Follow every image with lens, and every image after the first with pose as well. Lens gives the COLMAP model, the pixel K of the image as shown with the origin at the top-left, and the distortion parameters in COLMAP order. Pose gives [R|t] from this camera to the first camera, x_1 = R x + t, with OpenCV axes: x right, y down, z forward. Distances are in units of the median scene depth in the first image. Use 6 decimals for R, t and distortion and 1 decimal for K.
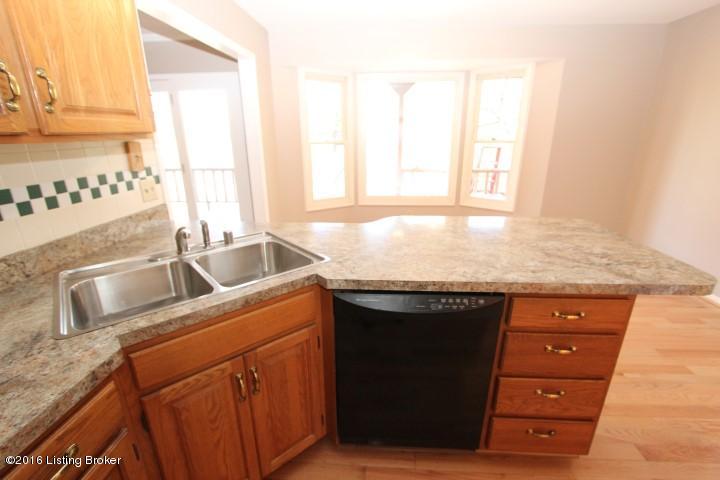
lens RADIAL K [[331.9, 0, 361.2], [0, 331.9, 243.4], [0, 0, 1]] dist [-0.017819, 0.001342]
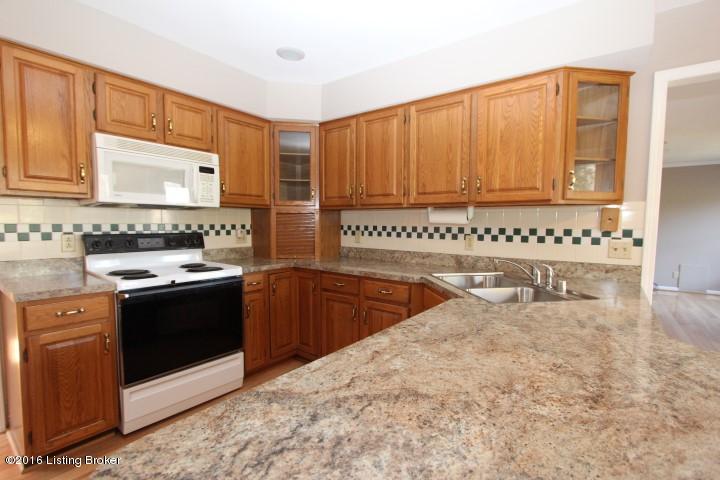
lens RADIAL K [[331.9, 0, 361.1], [0, 331.9, 242.5], [0, 0, 1]] dist [-0.017819, 0.001342]
pose [[-0.551827, 0.047325, -0.832615, 0.902672], [-0.269107, 0.934876, 0.231492, -0.237130], [0.789347, 0.351806, -0.503154, 0.995905]]
